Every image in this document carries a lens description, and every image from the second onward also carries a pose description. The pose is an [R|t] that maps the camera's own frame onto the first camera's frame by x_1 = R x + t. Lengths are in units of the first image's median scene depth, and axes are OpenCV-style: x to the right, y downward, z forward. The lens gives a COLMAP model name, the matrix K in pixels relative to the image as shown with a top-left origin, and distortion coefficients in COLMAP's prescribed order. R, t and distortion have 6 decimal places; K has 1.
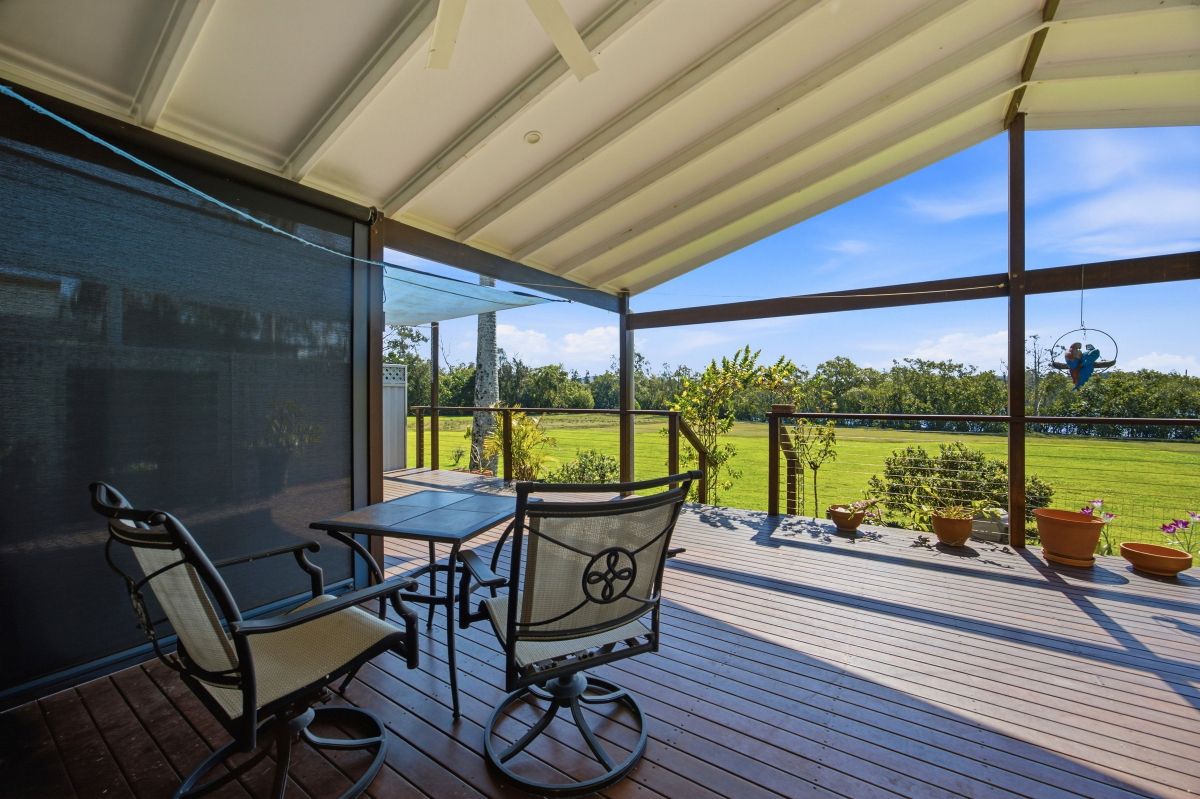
lens RADIAL K [[468.4, 0, 596.4], [0, 468.4, 395.7], [0, 0, 1]] dist [-0.008304, 0.000387]
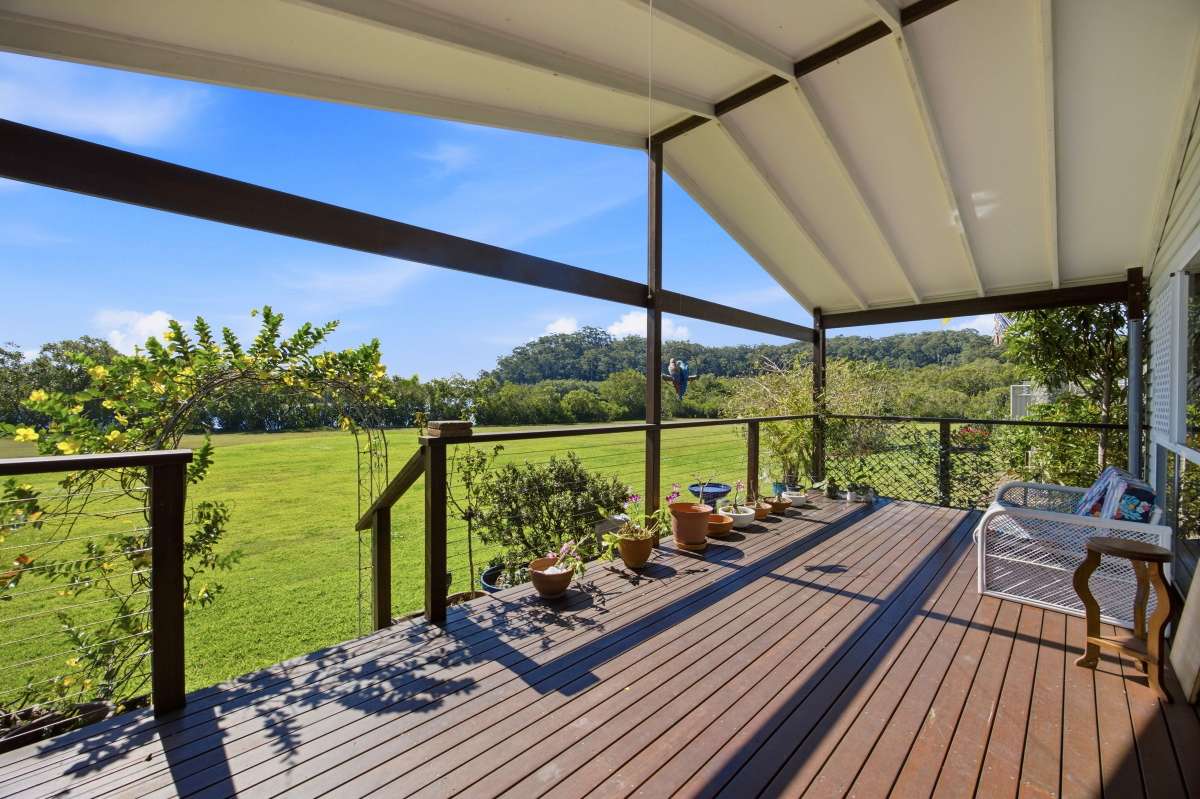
lens RADIAL K [[468.4, 0, 598.5], [0, 468.4, 398.9], [0, 0, 1]] dist [-0.008304, 0.000387]
pose [[0.214905, 0.004774, 0.976623, -0.172814], [0.004666, 0.999972, -0.005915, -0.007925], [-0.976624, 0.005828, 0.214877, 0.920785]]
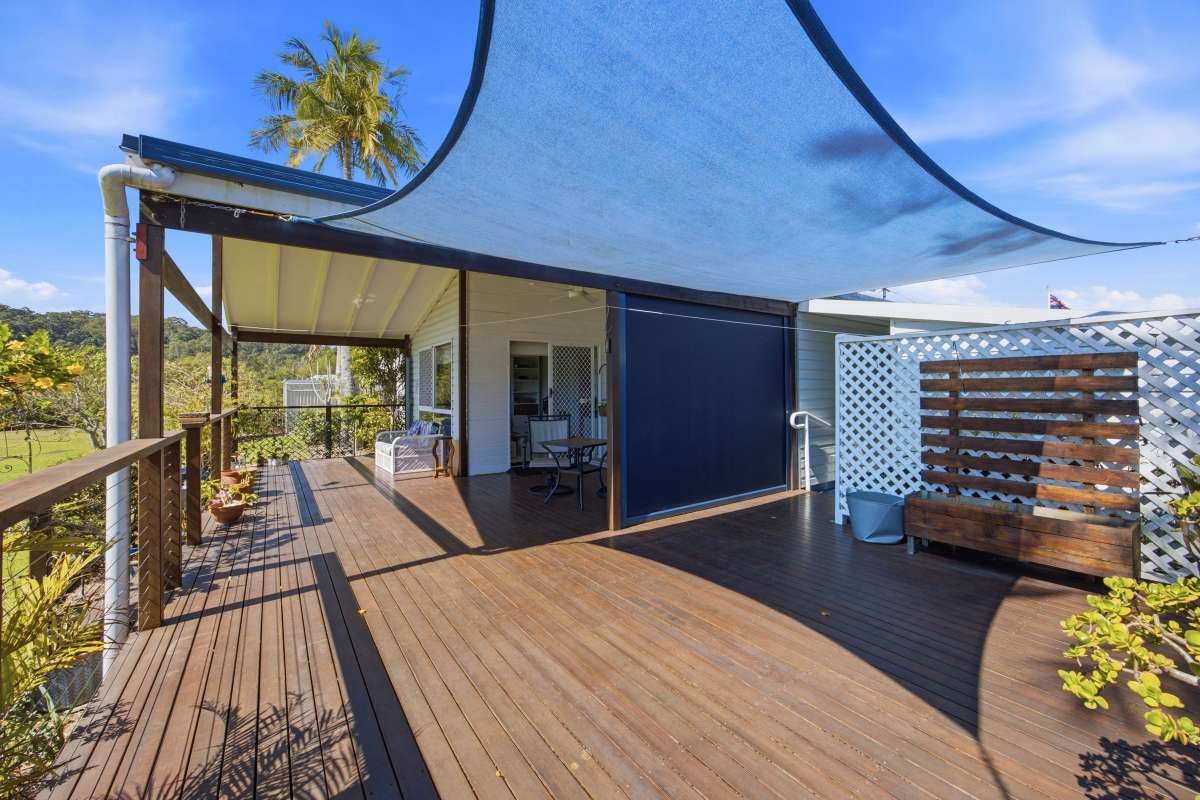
lens RADIAL K [[468.4, 0, 605.1], [0, 468.4, 392.9], [0, 0, 1]] dist [-0.008304, 0.000387]
pose [[-0.926938, 0.005312, 0.375178, -0.845981], [0.008867, 0.999931, 0.007750, -0.024647], [-0.375110, 0.010510, -0.926921, 2.016028]]
